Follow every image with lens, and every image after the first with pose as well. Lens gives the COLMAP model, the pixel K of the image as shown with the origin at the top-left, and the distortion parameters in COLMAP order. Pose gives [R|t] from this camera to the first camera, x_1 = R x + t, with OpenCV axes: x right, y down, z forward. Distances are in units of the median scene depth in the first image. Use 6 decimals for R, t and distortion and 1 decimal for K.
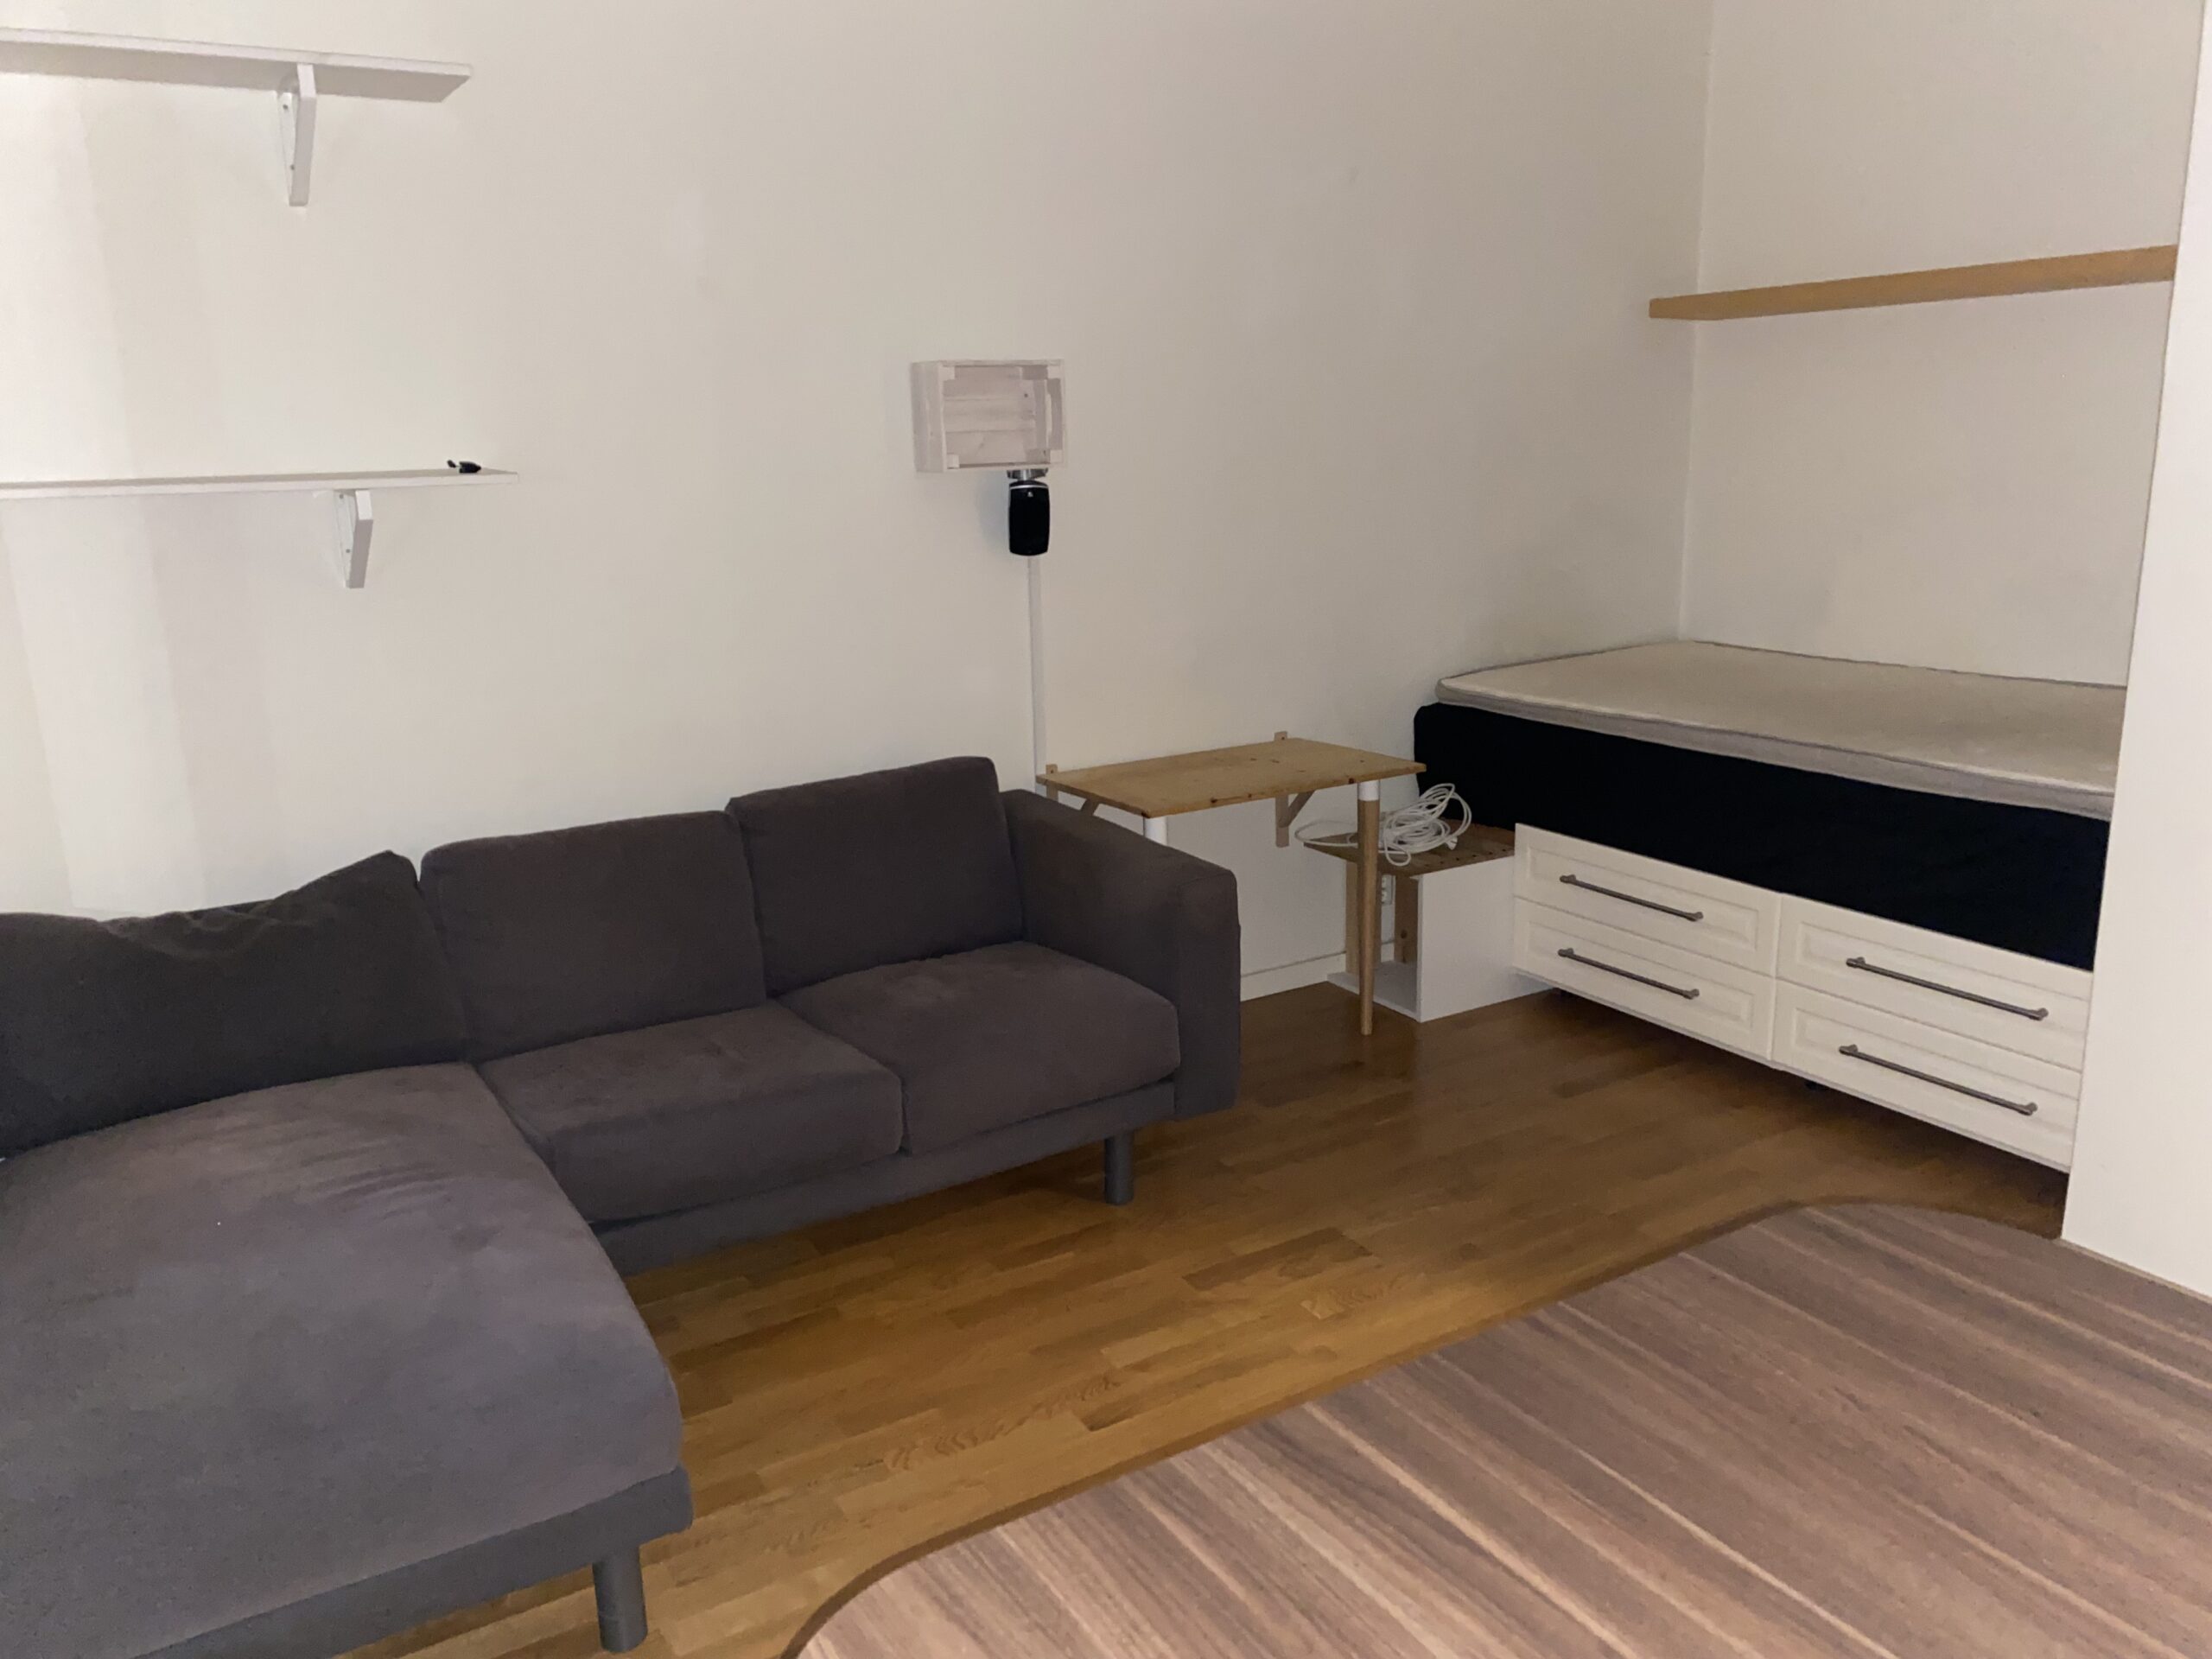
lens RADIAL K [[1700.8, 0, 1109.7], [0, 1700.8, 830.4], [0, 0, 1]] dist [-0.014481, -0.007012]
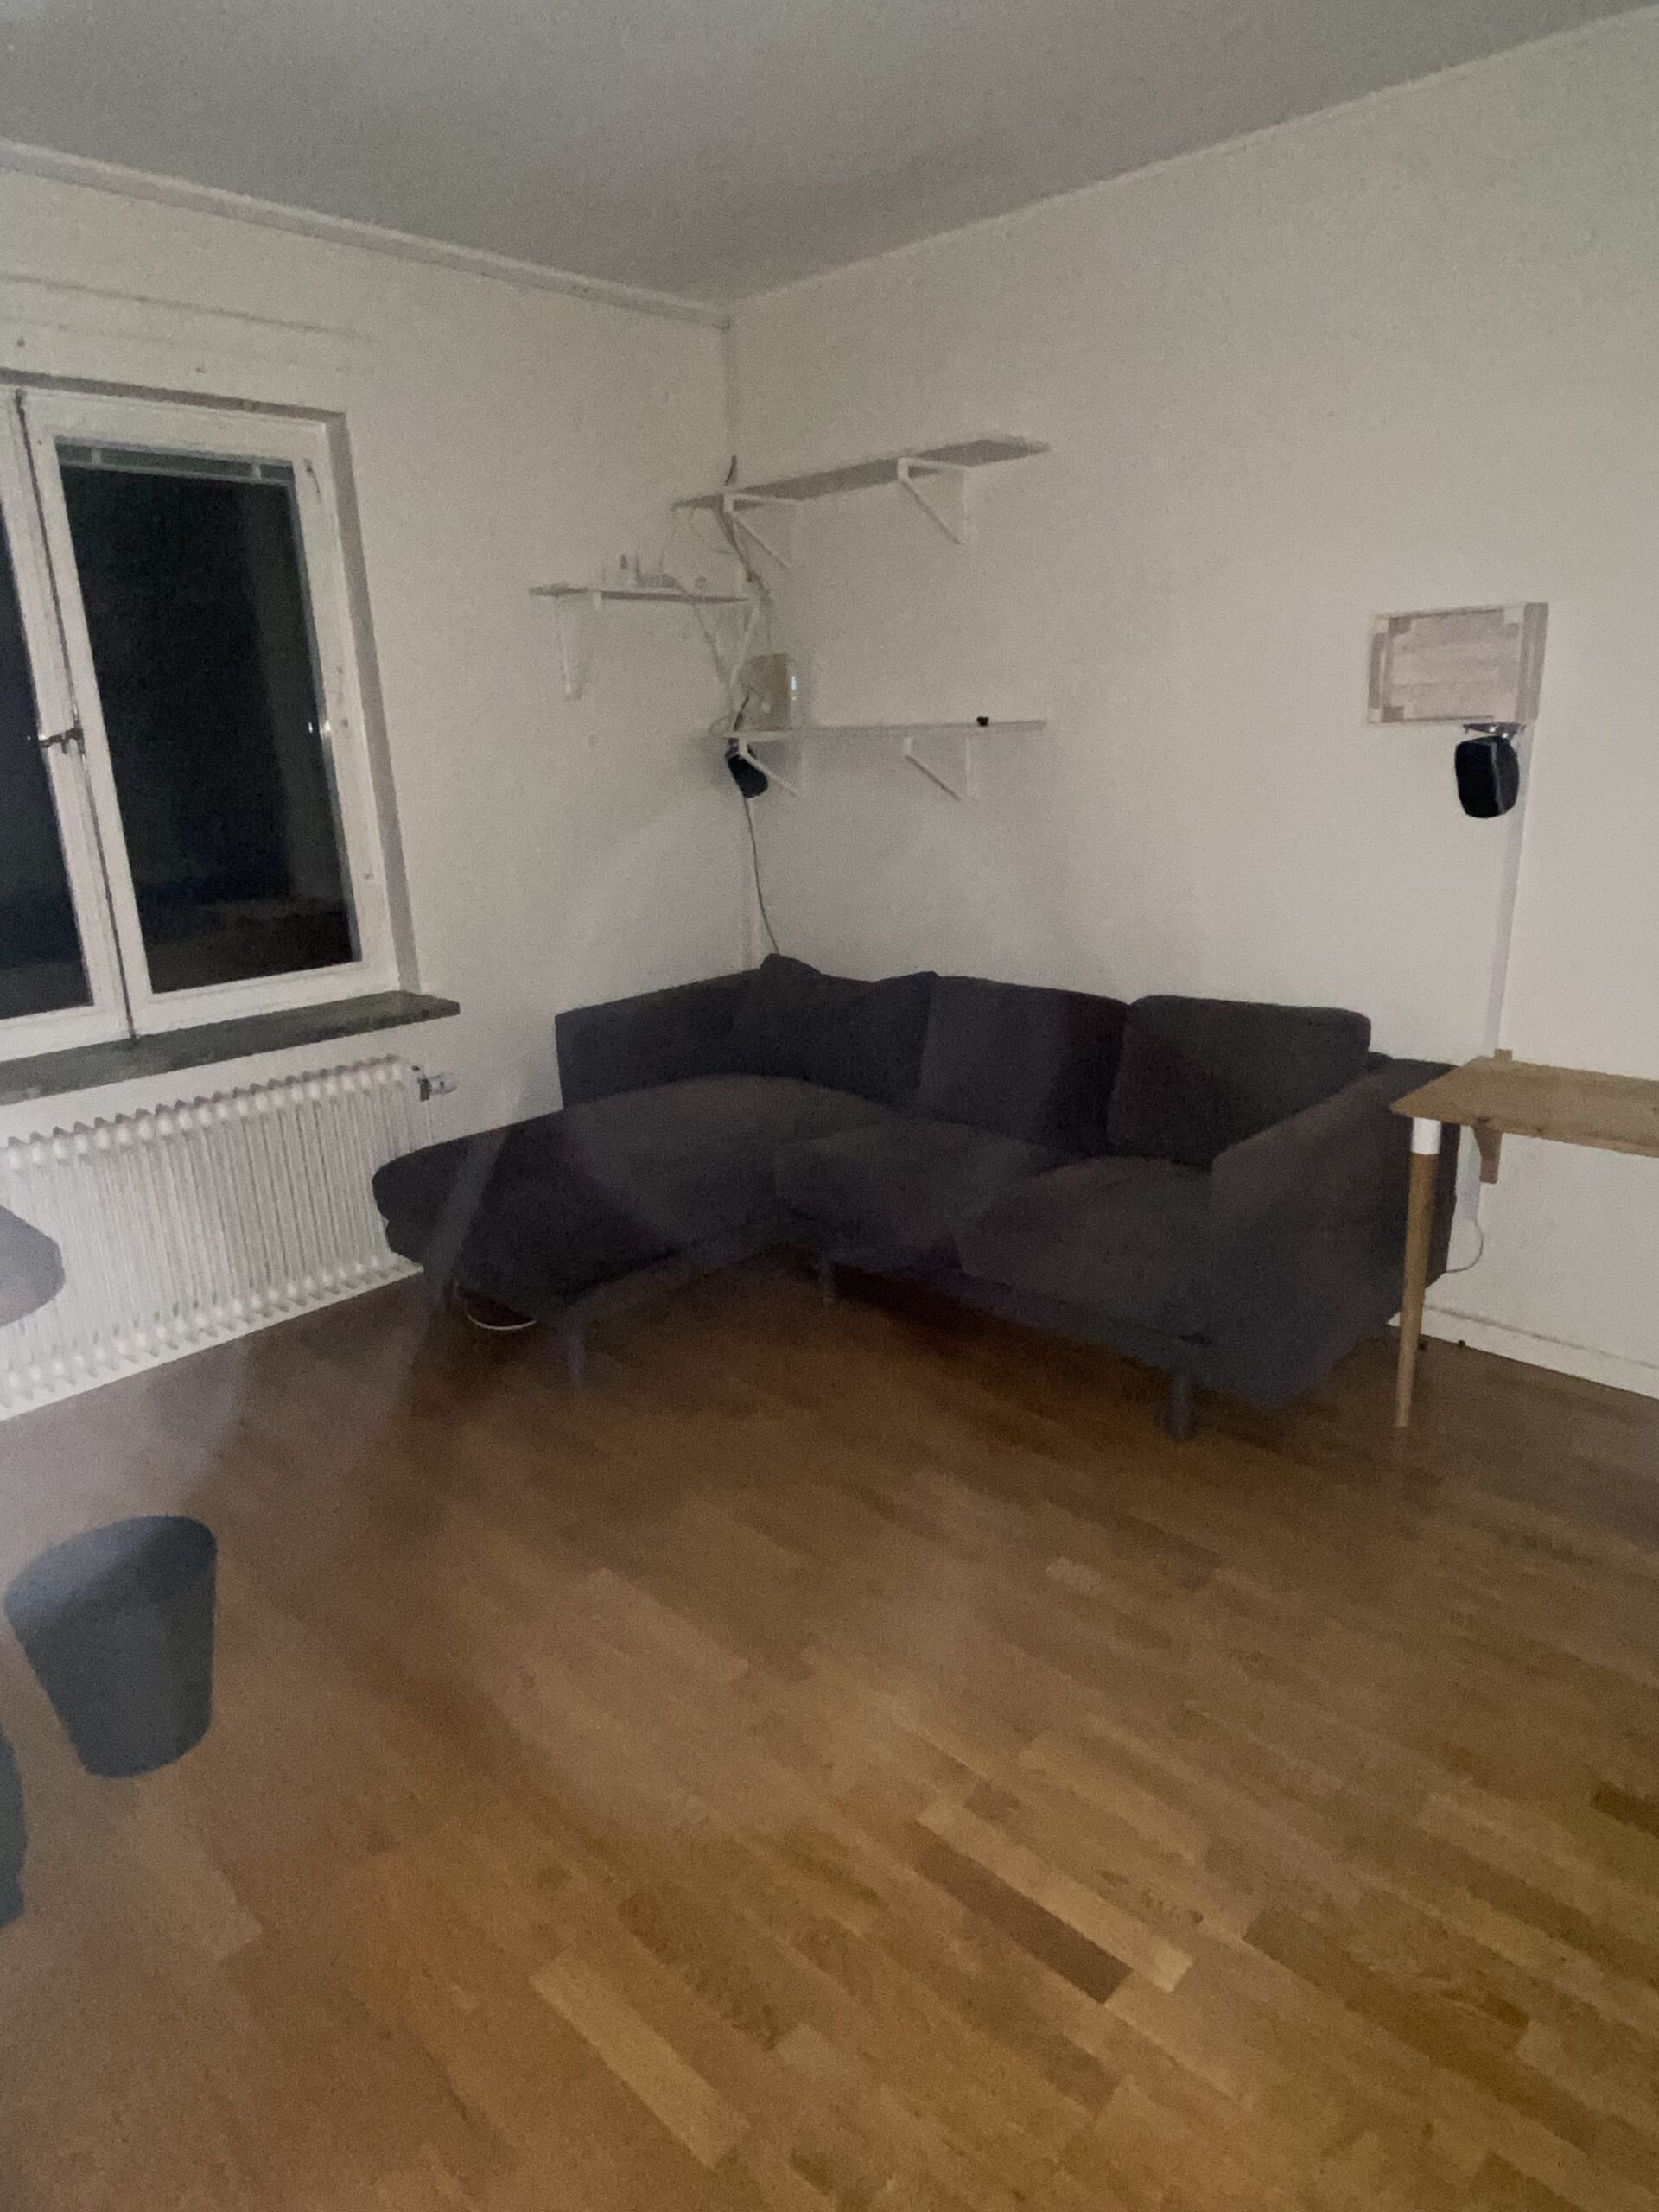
lens RADIAL K [[1344.1, 0, 832.2], [0, 1344.1, 1103.6], [0, 0, 1]] dist [0.003217, 0.000055]
pose [[0.226559, 0.268758, -0.936184, 0.642198], [-0.203143, 0.953077, 0.224447, -0.112529], [0.952578, 0.139328, 0.270525, 0.514829]]
